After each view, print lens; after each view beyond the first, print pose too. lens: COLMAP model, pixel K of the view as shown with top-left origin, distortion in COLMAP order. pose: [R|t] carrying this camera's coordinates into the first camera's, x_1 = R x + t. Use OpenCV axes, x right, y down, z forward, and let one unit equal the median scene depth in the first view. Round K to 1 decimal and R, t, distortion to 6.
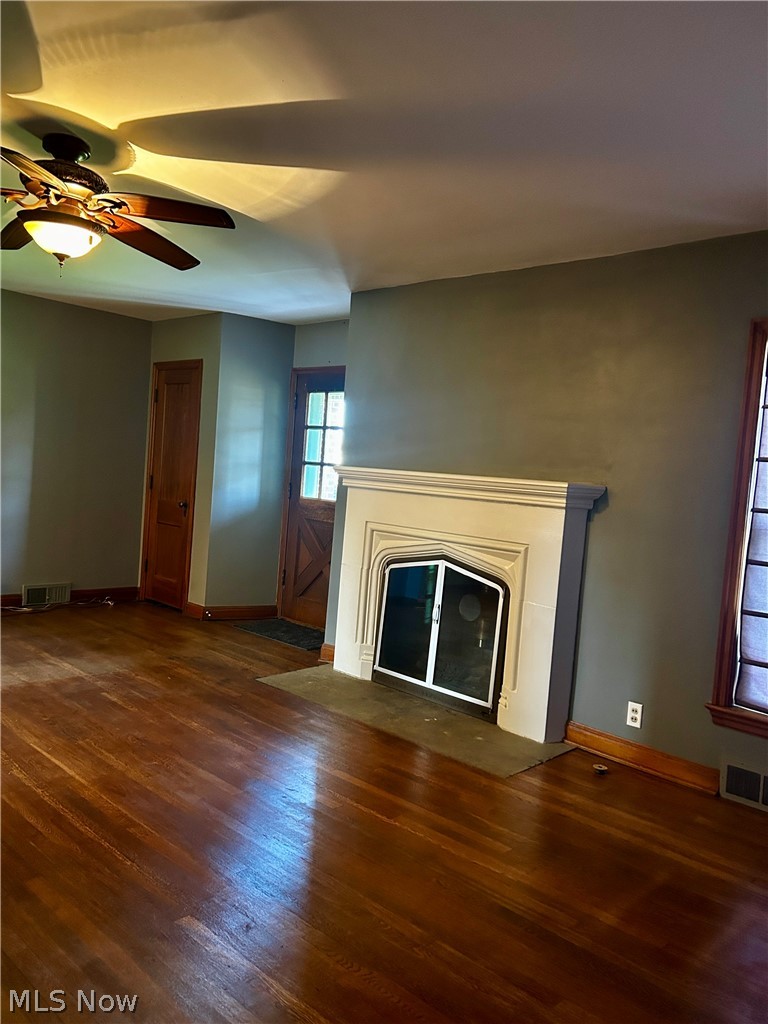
lens RADIAL K [[776.3, 0, 382.5], [0, 776.3, 517.5], [0, 0, 1]] dist [0.044570, -0.055342]
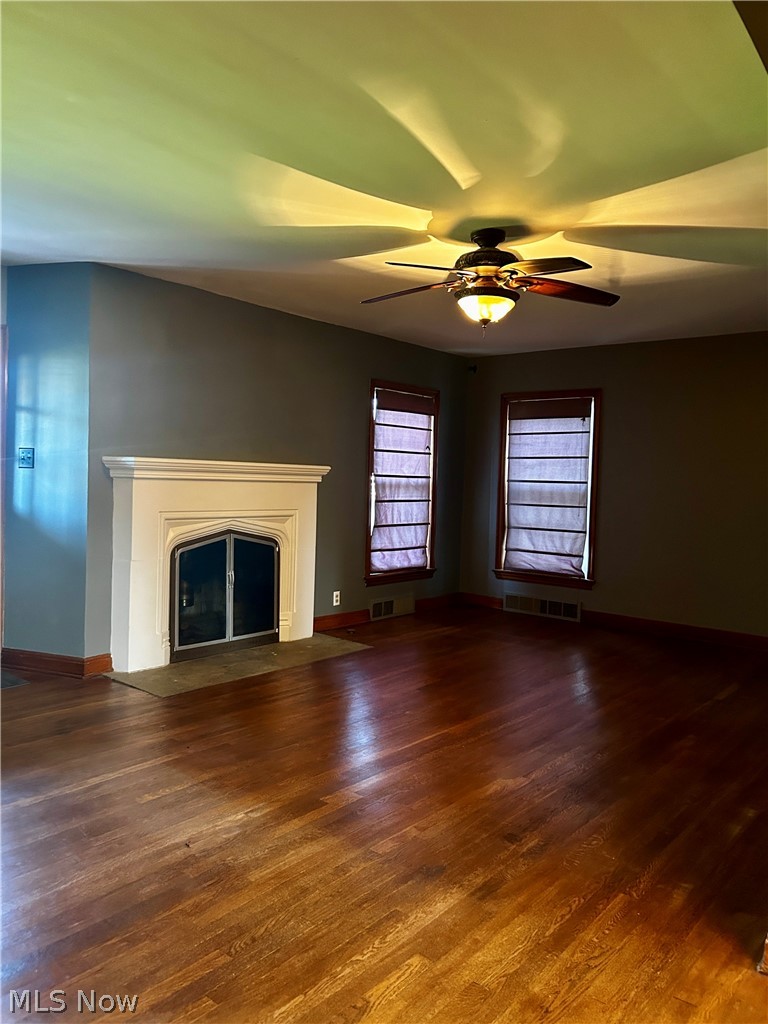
lens RADIAL K [[776.3, 0, 382.7], [0, 776.3, 506.0], [0, 0, 1]] dist [0.044570, -0.055342]
pose [[-0.069147, -0.120173, 0.990342, -1.157285], [0.024491, 0.992214, 0.122110, -0.132526], [-0.997306, 0.032698, -0.065666, 0.862198]]
